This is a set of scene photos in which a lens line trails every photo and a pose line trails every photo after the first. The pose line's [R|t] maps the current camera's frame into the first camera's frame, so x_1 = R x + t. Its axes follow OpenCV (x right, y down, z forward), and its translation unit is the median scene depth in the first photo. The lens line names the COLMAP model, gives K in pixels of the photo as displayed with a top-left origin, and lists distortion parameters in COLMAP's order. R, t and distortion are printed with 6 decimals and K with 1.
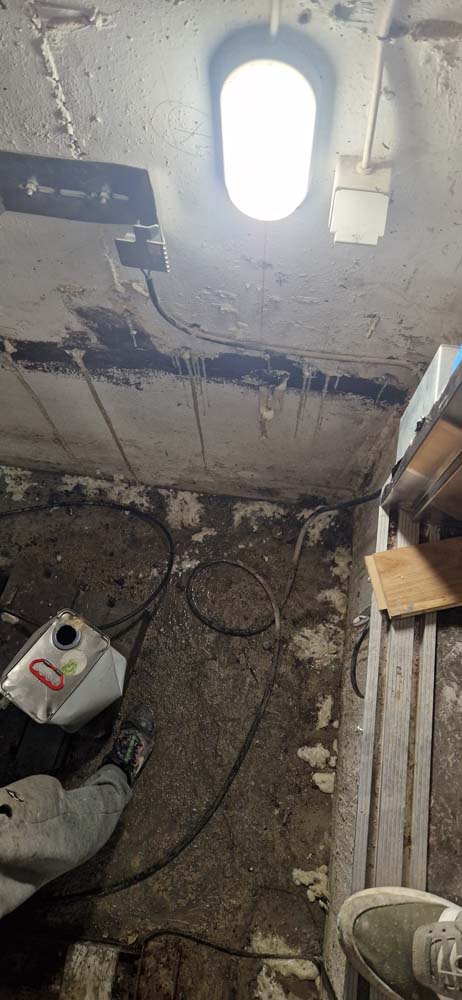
lens RADIAL K [[680.0, 0, 231.0], [0, 680.0, 500.0], [0, 0, 1]] dist [0.092262, -0.063921]
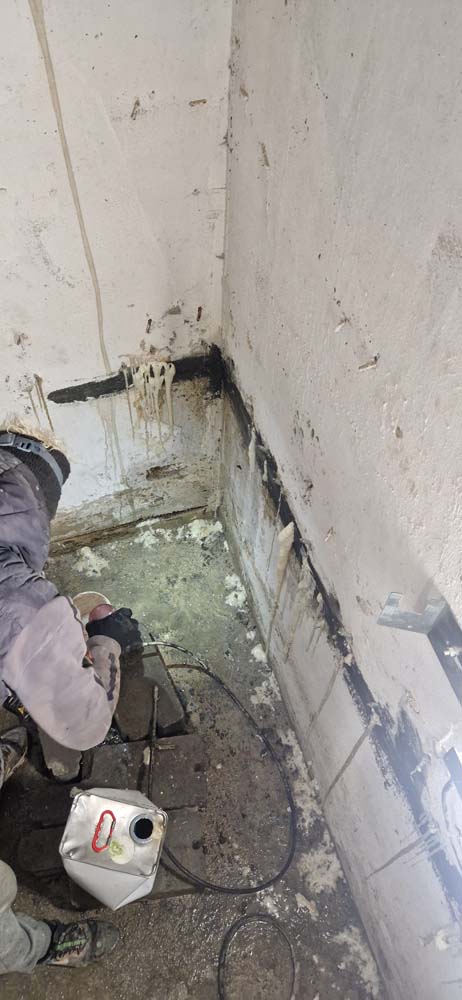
lens RADIAL K [[680.0, 0, 231.0], [0, 680.0, 500.0], [0, 0, 1]] dist [0.092262, -0.063921]
pose [[0.417515, 0.760537, -0.497257, -0.033534], [-0.878586, 0.477528, -0.007330, -0.118036], [0.231880, 0.439944, 0.867572, -0.076786]]
